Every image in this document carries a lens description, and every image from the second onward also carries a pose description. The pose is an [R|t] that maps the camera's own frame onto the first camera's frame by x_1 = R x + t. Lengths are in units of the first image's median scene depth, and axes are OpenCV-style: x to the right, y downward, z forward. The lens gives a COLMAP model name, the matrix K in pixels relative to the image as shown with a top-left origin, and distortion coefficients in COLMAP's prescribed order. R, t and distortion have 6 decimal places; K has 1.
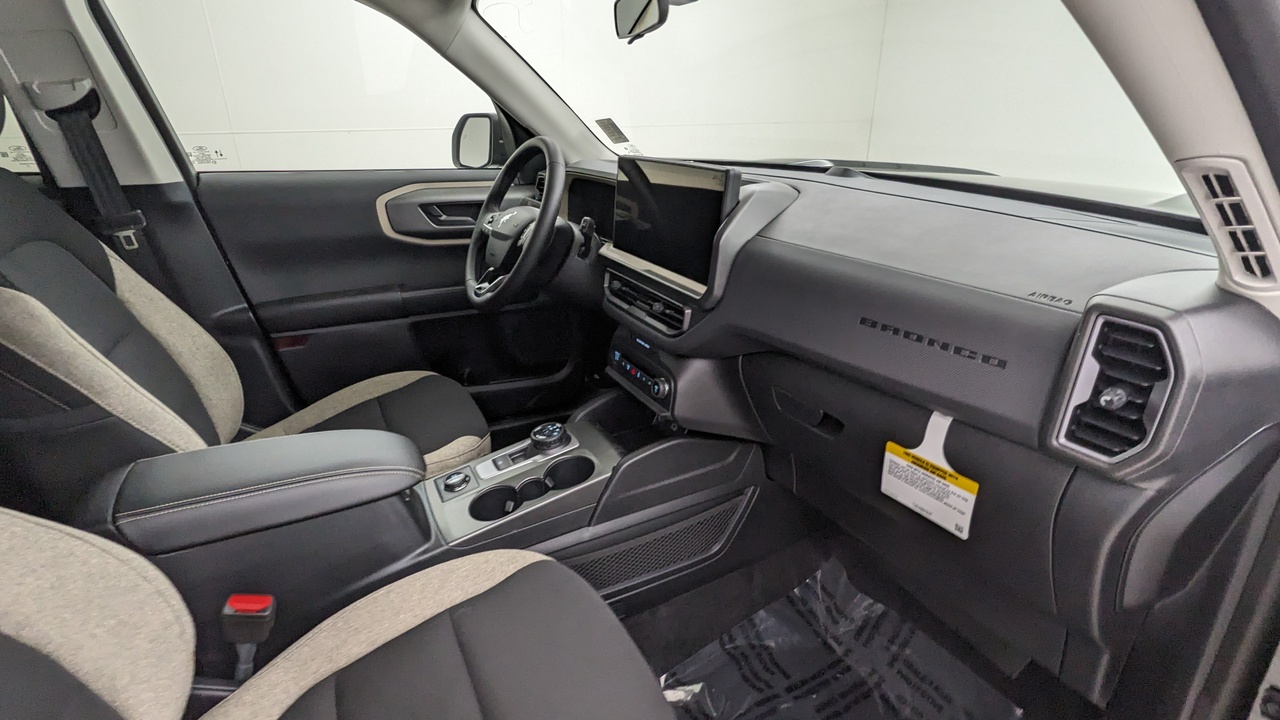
lens RADIAL K [[633.1, 0, 651.0], [0, 633.1, 356.0], [0, 0, 1]] dist [0.014398, -0.002475]
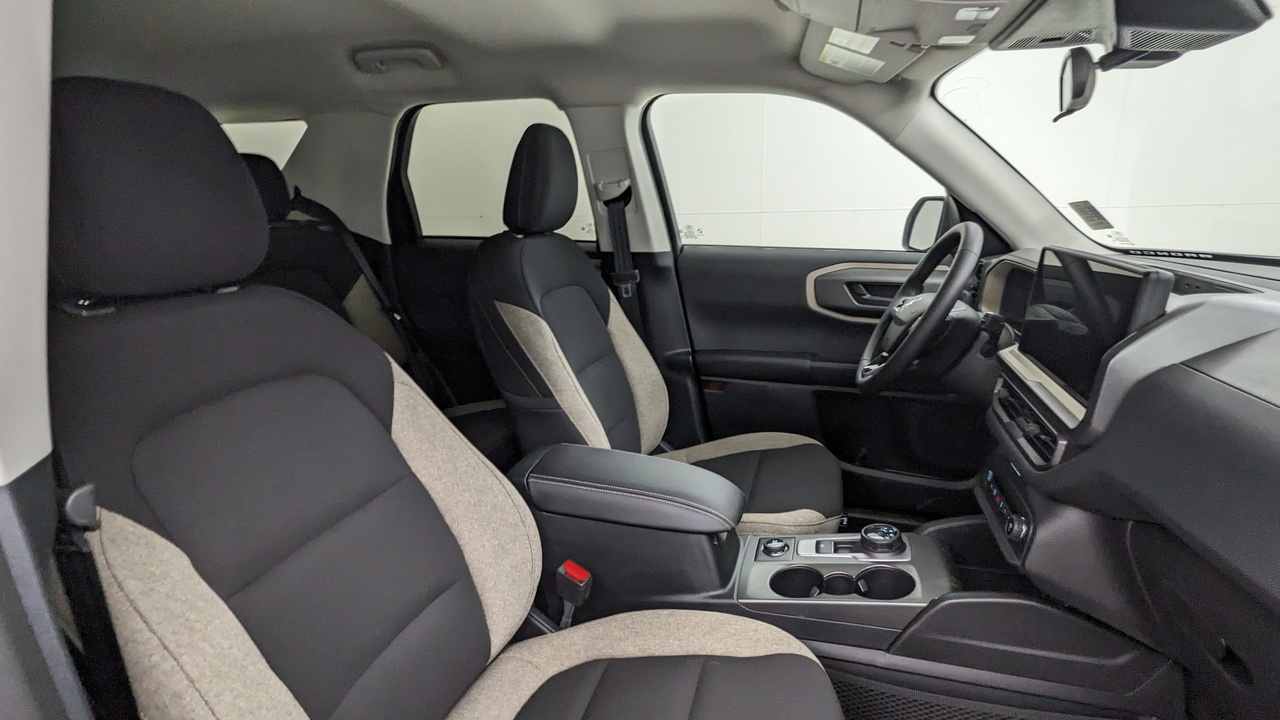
lens RADIAL K [[633.1, 0, 640.7], [0, 633.1, 356.9], [0, 0, 1]] dist [0.014398, -0.002475]
pose [[0.708381, 0.164475, -0.686399, 0.175692], [-0.240452, 0.970536, -0.015592, -0.029067], [0.663610, 0.176091, 0.727058, 0.051309]]
